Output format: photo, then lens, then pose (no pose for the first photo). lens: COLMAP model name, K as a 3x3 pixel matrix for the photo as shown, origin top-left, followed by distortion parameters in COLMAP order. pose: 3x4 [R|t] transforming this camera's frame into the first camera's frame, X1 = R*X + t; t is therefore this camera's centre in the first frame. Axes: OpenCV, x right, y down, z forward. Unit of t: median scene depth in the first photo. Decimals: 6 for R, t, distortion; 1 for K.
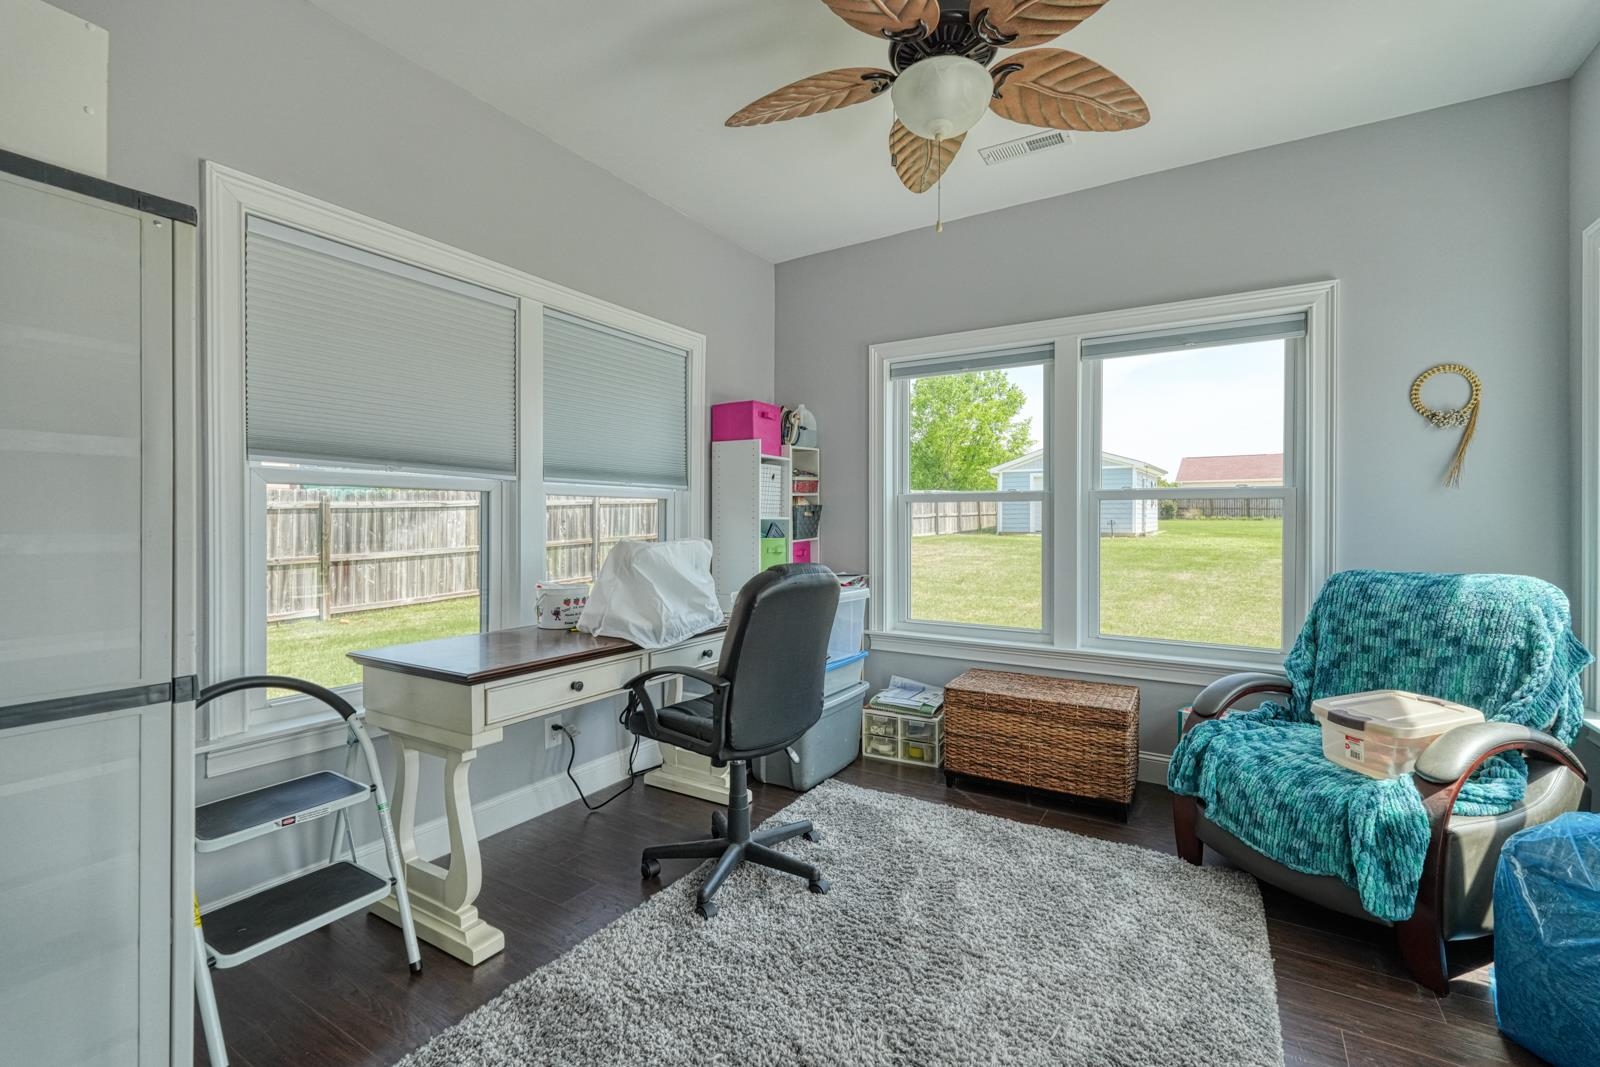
lens RADIAL K [[699.9, 0, 798.5], [0, 699.9, 525.4], [0, 0, 1]] dist [0.000935, 0.000597]
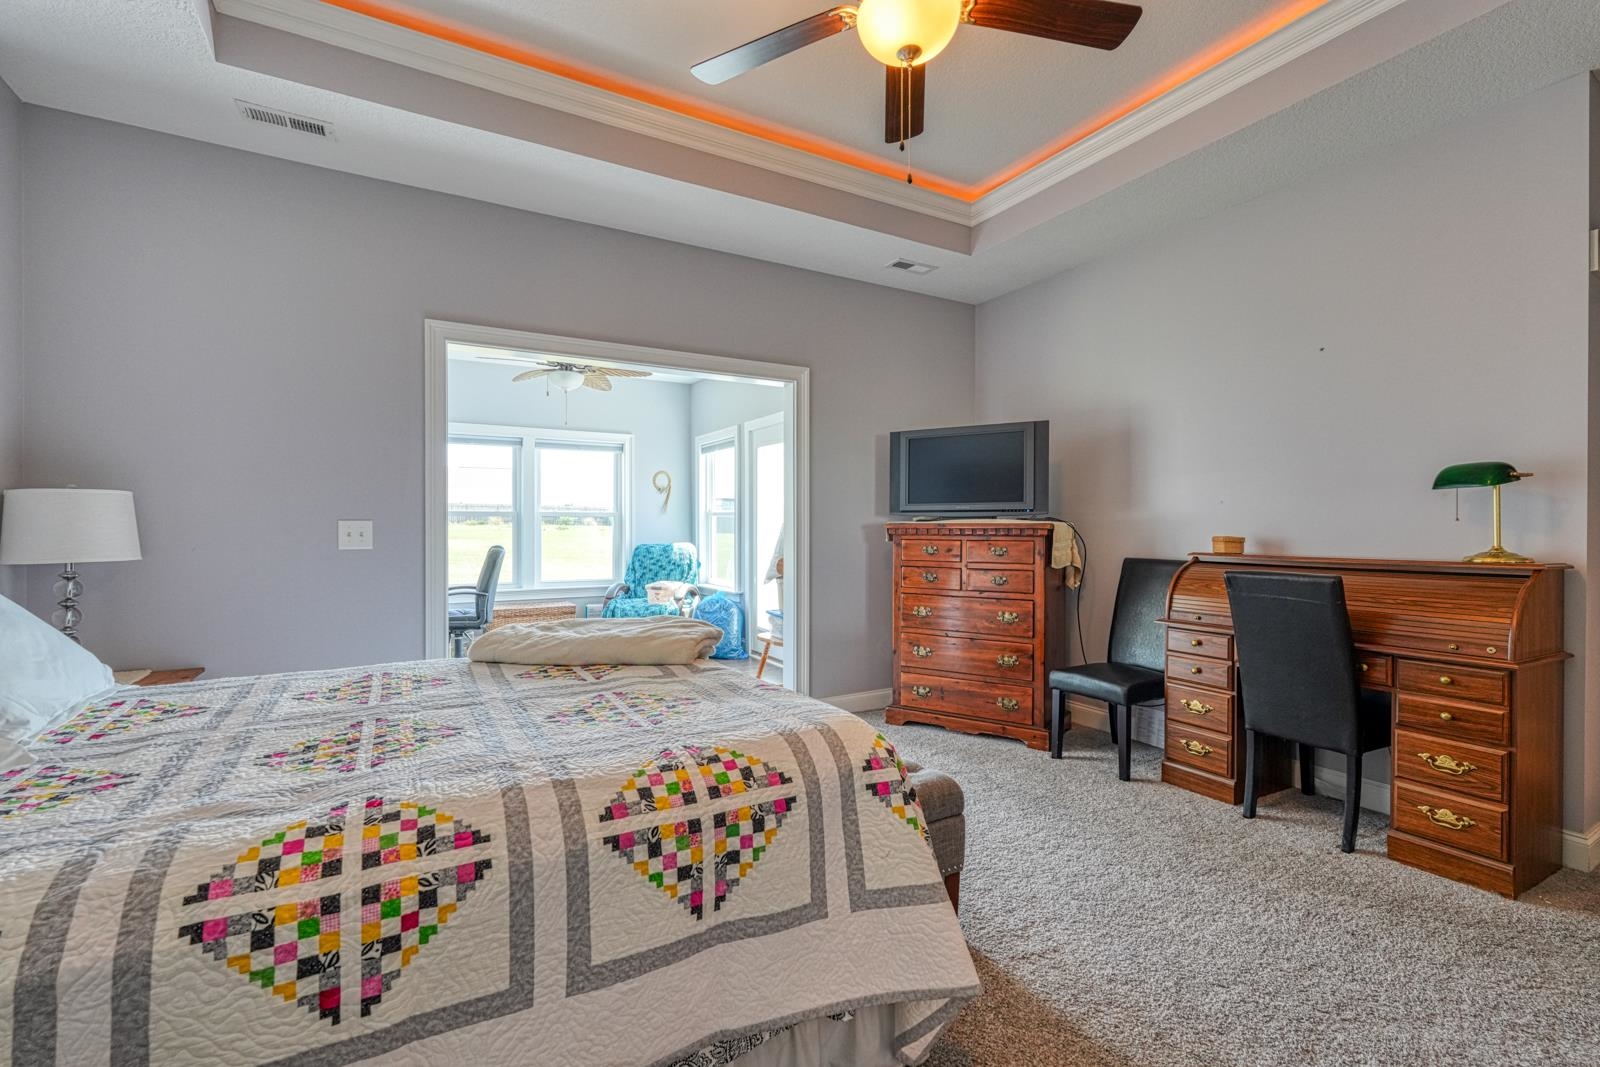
lens RADIAL K [[699.9, 0, 801.1], [0, 699.9, 528.5], [0, 0, 1]] dist [0.000935, 0.000597]
pose [[0.476692, -0.006461, 0.879047, -1.582592], [0.007067, 0.999969, 0.003518, -0.003154], [-0.879042, 0.004536, 0.476723, -1.028310]]
